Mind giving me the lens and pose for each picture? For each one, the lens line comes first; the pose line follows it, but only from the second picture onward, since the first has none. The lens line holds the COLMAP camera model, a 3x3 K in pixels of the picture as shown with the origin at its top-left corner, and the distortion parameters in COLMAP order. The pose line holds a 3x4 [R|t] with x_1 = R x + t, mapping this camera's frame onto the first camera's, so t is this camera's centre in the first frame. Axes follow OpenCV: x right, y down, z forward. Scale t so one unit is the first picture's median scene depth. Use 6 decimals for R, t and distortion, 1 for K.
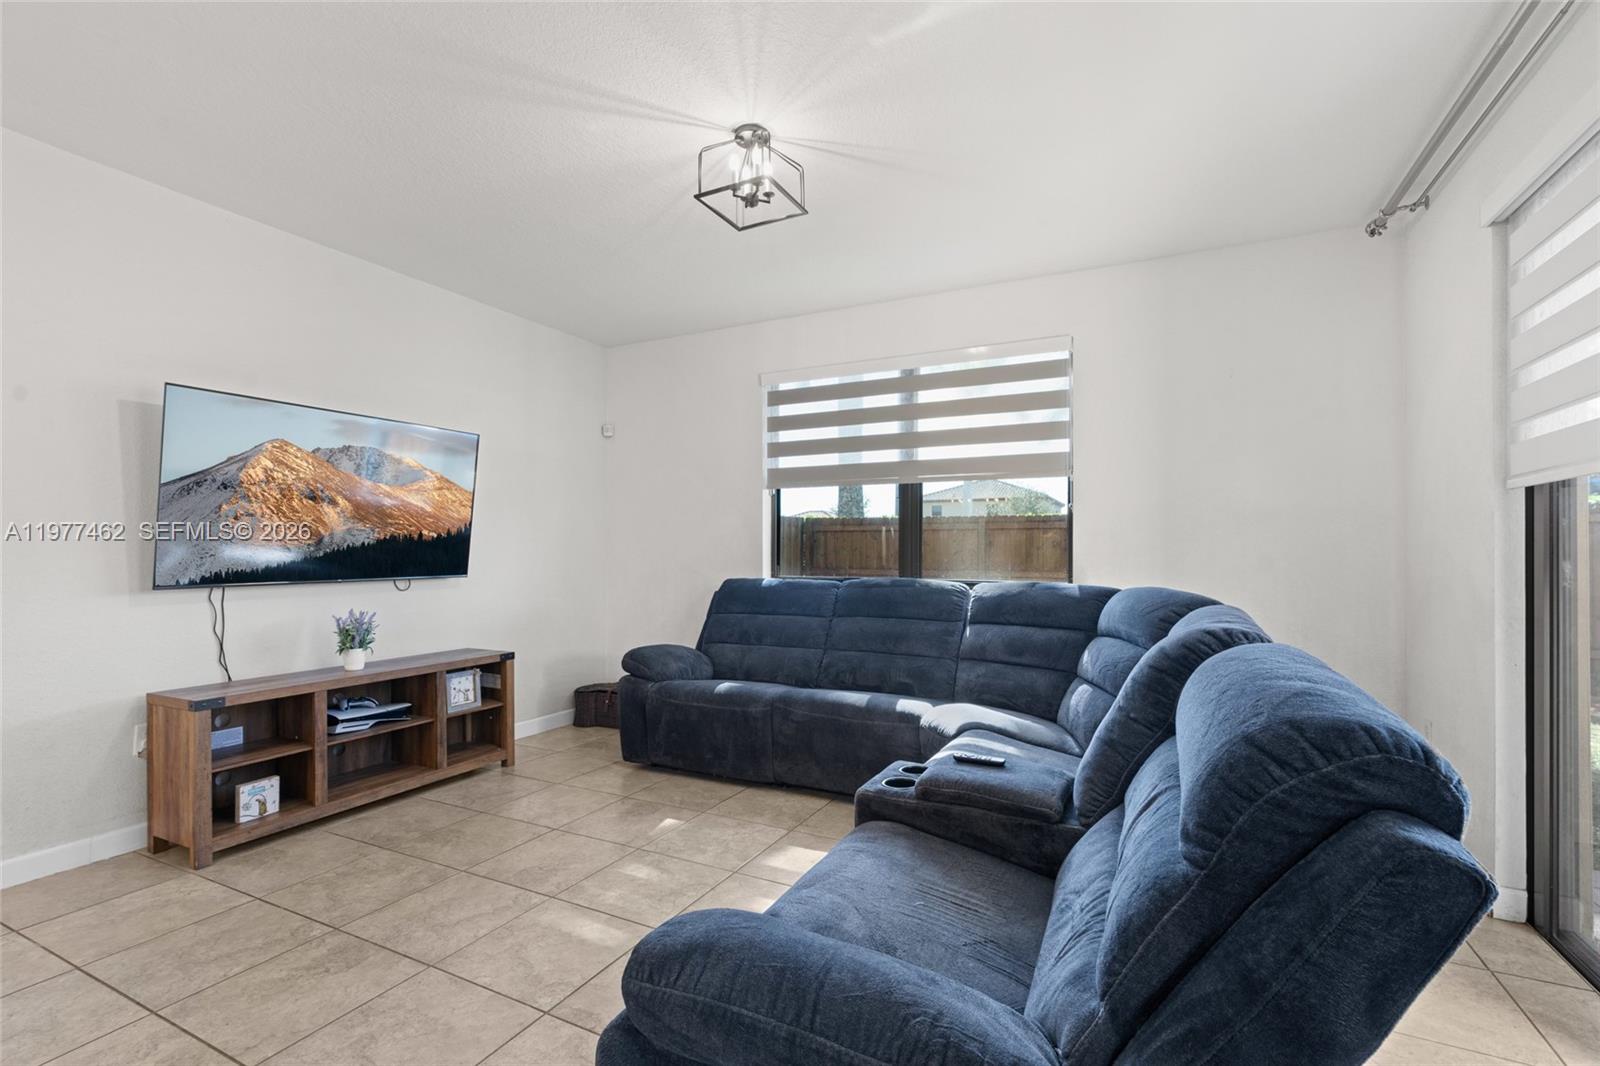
lens RADIAL K [[727.4, 0, 821.0], [0, 727.4, 549.1], [0, 0, 1]] dist [-0.009565, 0.003607]
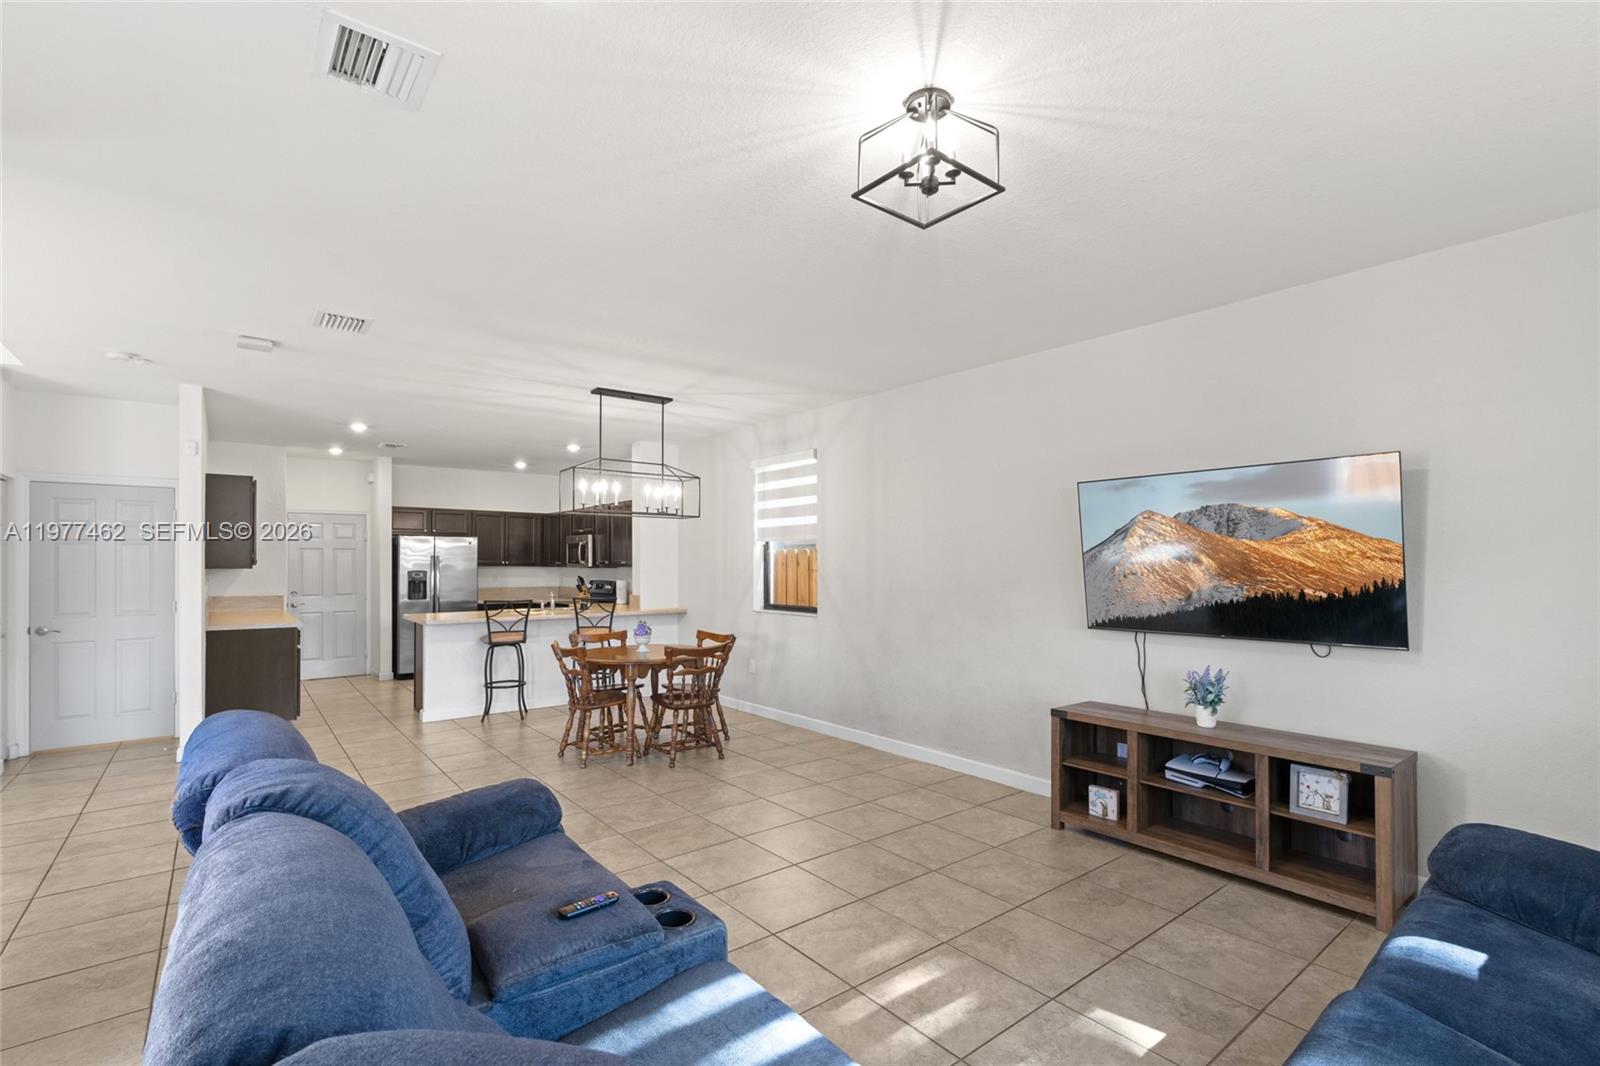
lens RADIAL K [[727.4, 0, 803.3], [0, 727.4, 546.2], [0, 0, 1]] dist [-0.009565, 0.003607]
pose [[-0.424472, -0.017929, -0.905263, 0.513265], [-0.001384, 0.999816, -0.019153, -0.064980], [0.905440, -0.006877, -0.424419, 0.923486]]
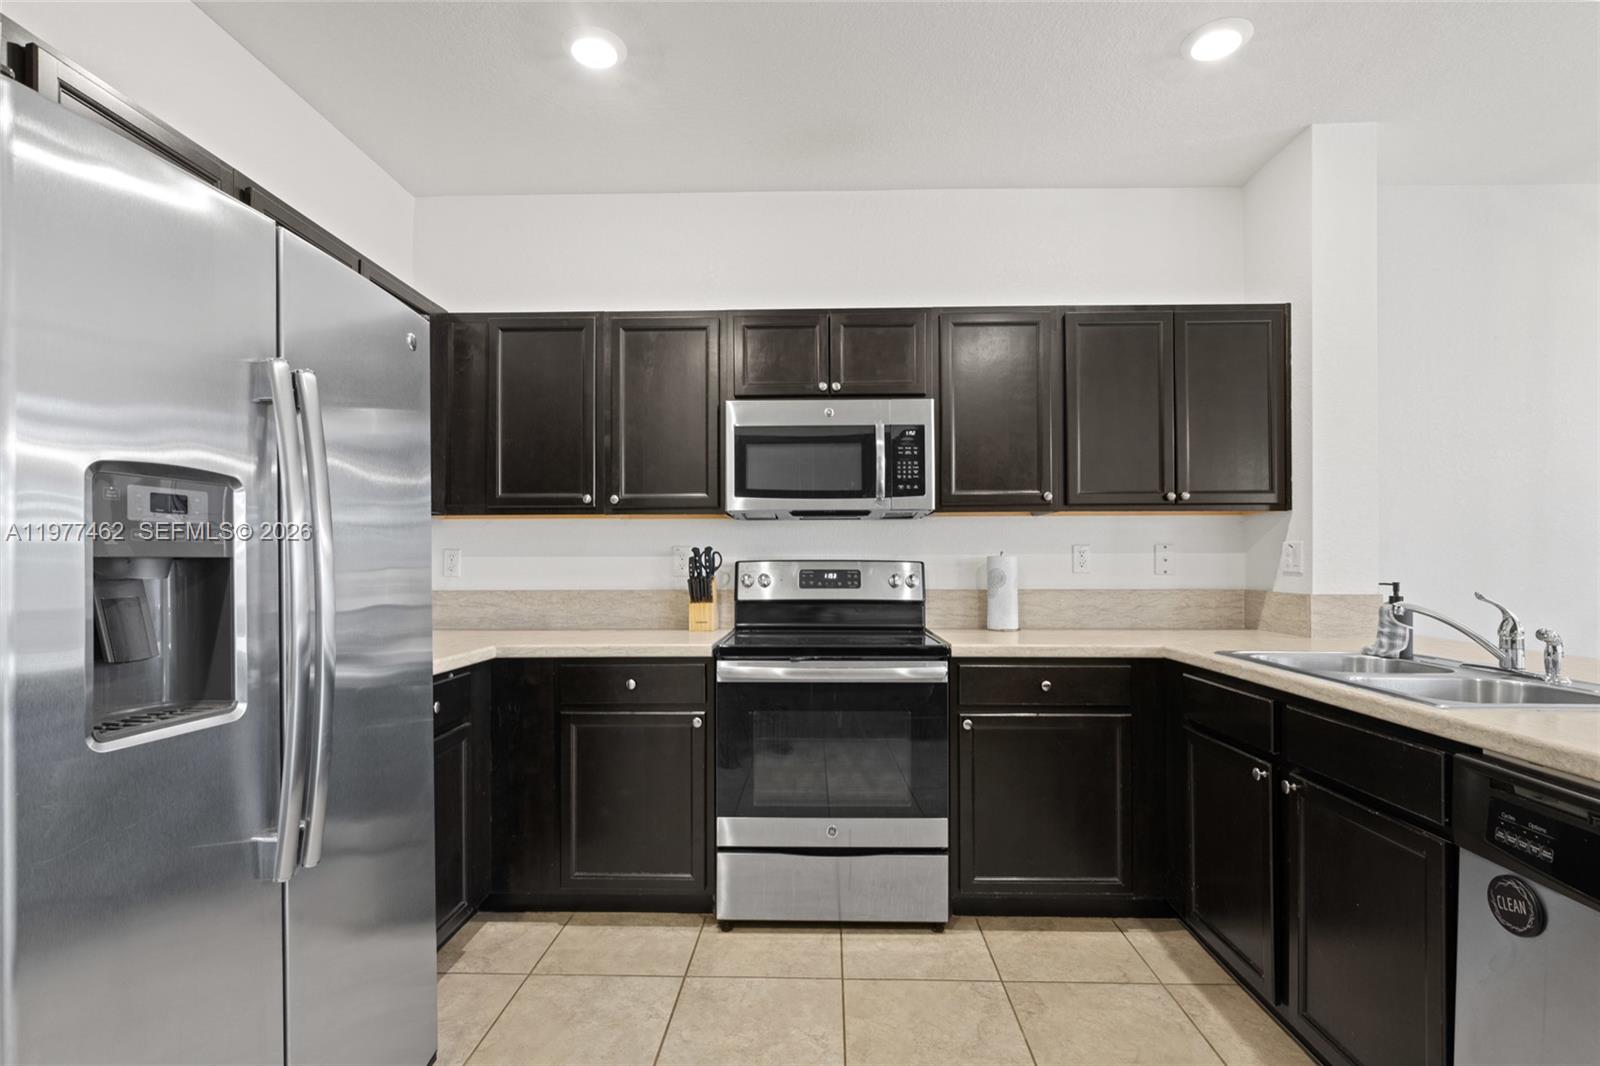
lens RADIAL K [[727.4, 0, 798.4], [0, 727.4, 550.4], [0, 0, 1]] dist [-0.009565, 0.003607]
pose [[0.414890, -0.004216, -0.909862, -0.917644], [-0.005681, 0.999958, -0.007224, 0.009715], [0.909854, 0.008166, 0.414849, -1.363738]]
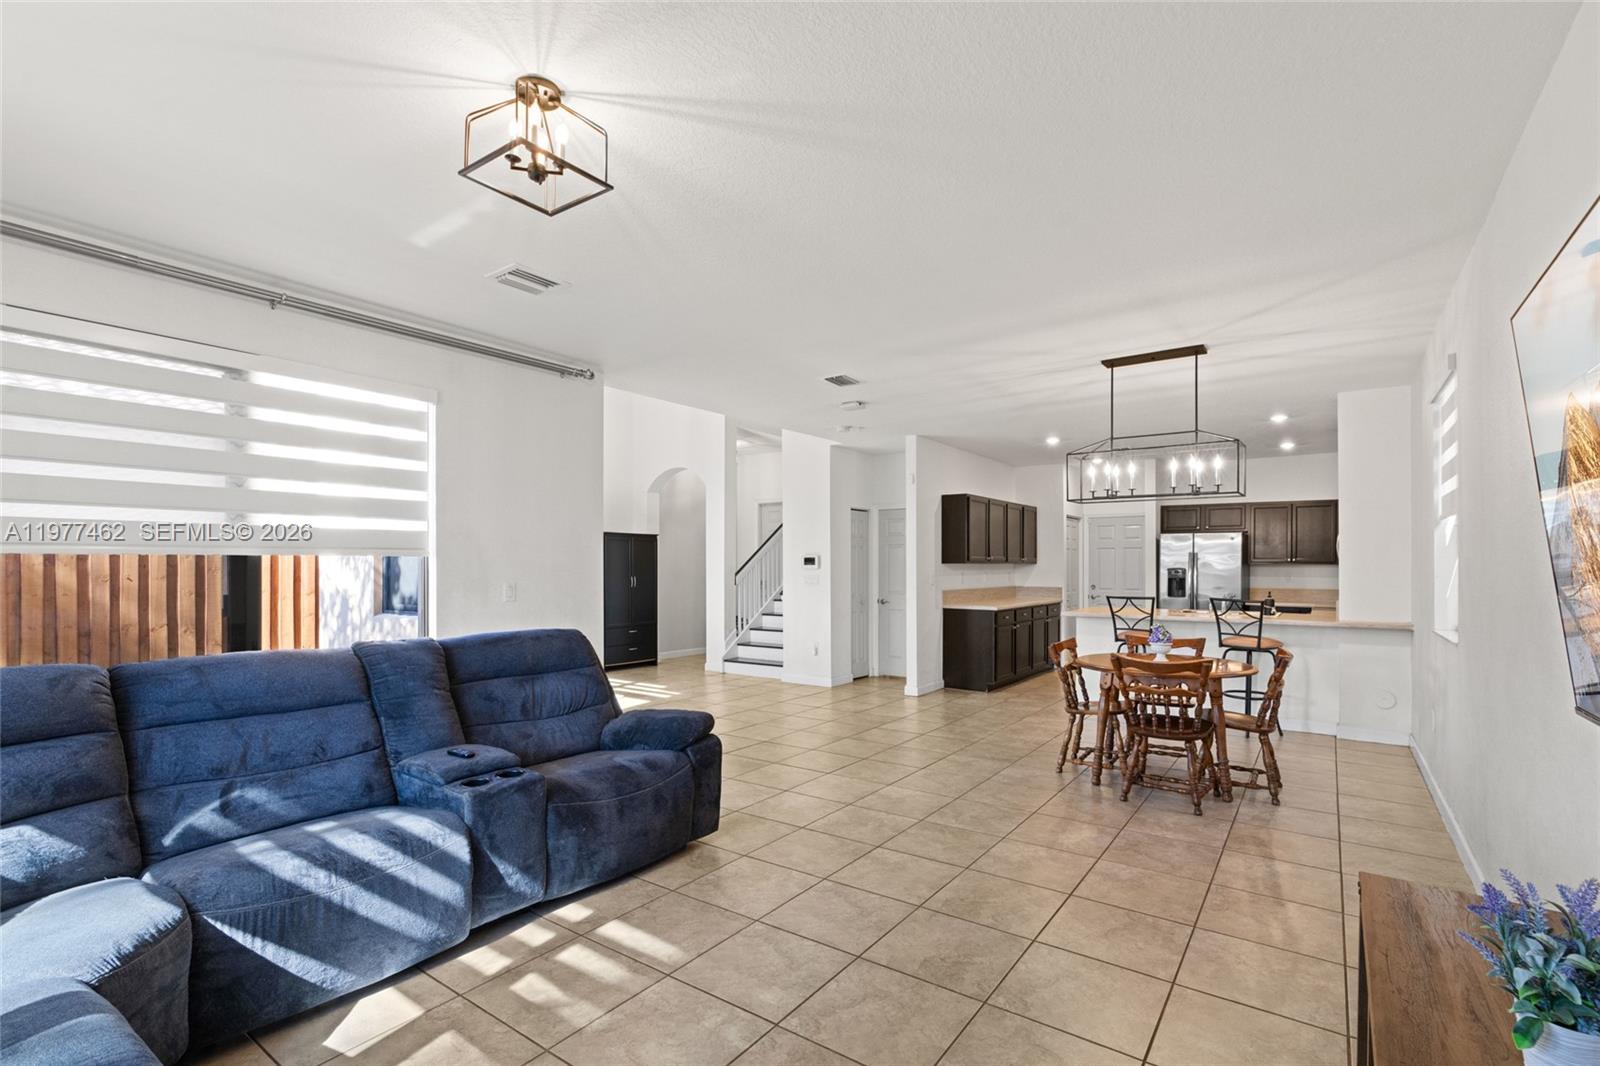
lens RADIAL K [[727.4, 0, 829.8], [0, 727.4, 561.5], [0, 0, 1]] dist [-0.009565, 0.003607]
pose [[-0.990323, 0.001427, 0.138775, -0.399112], [0.001111, 0.999997, -0.002352, -0.043945], [-0.138778, -0.002176, -0.990321, 1.329984]]
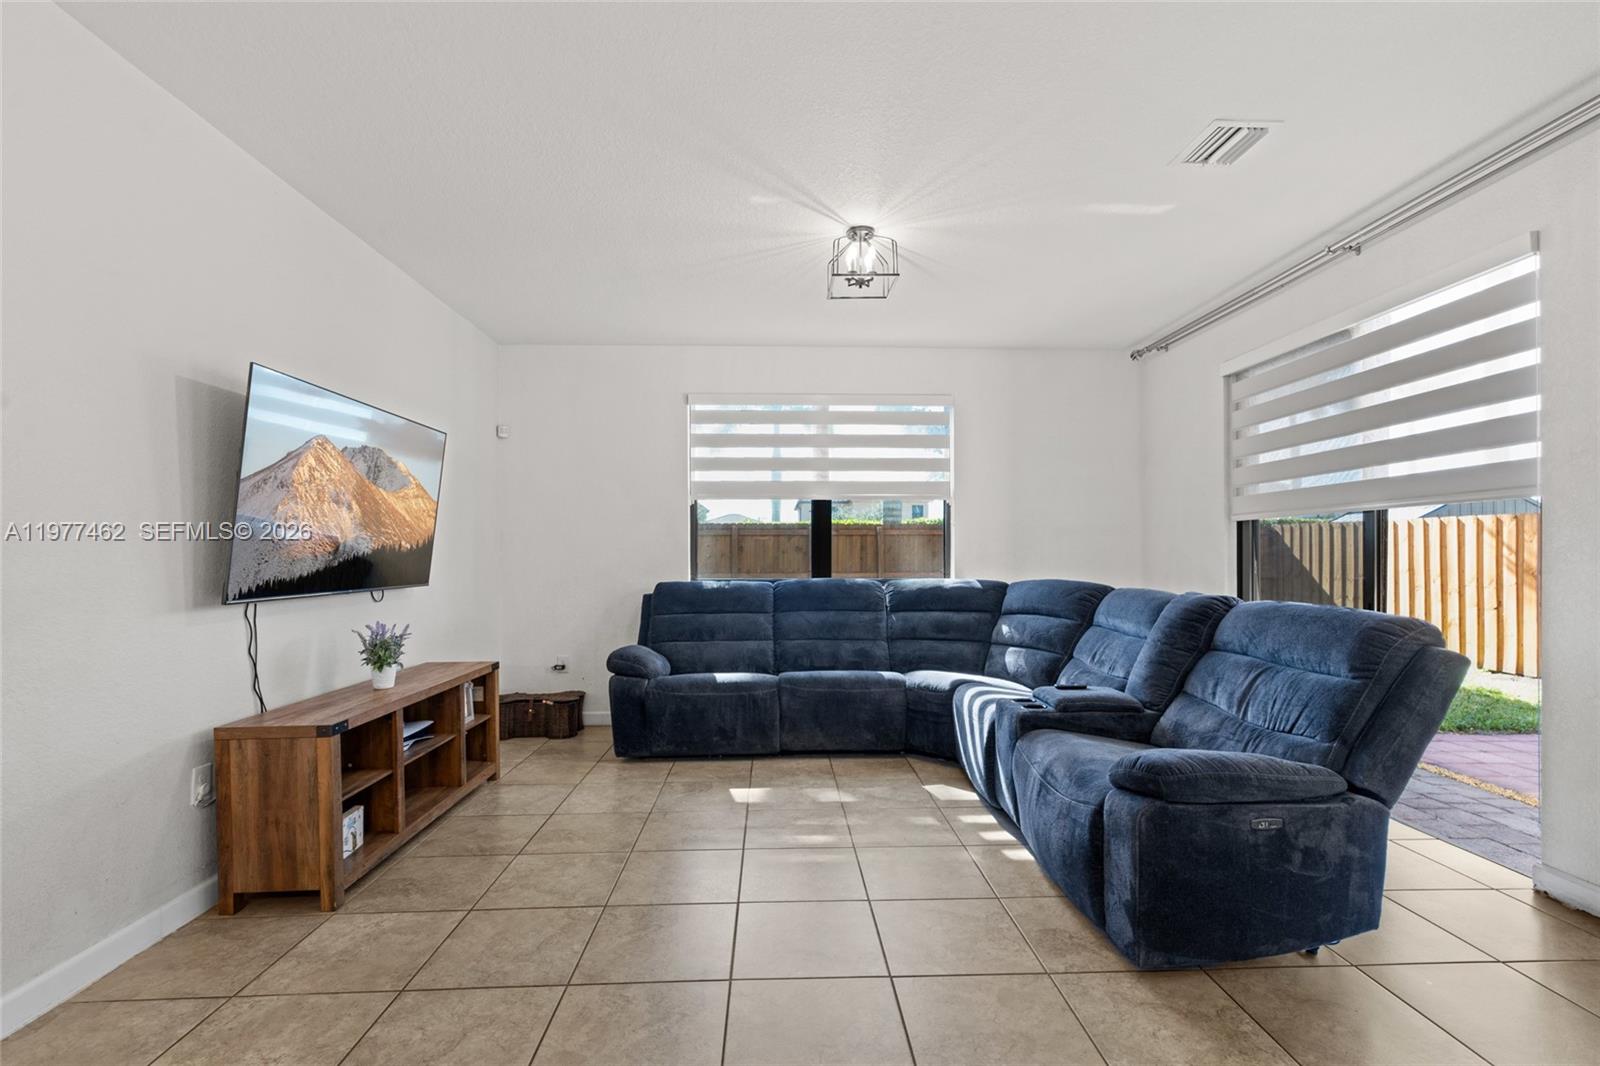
lens RADIAL K [[727.4, 0, 820.7], [0, 727.4, 554.3], [0, 0, 1]] dist [-0.009565, 0.003607]
pose [[0.873118, -0.004755, 0.487486, -0.610188], [0.003956, 0.999989, 0.002669, -0.004158], [-0.487493, -0.000402, 0.873127, -0.073812]]
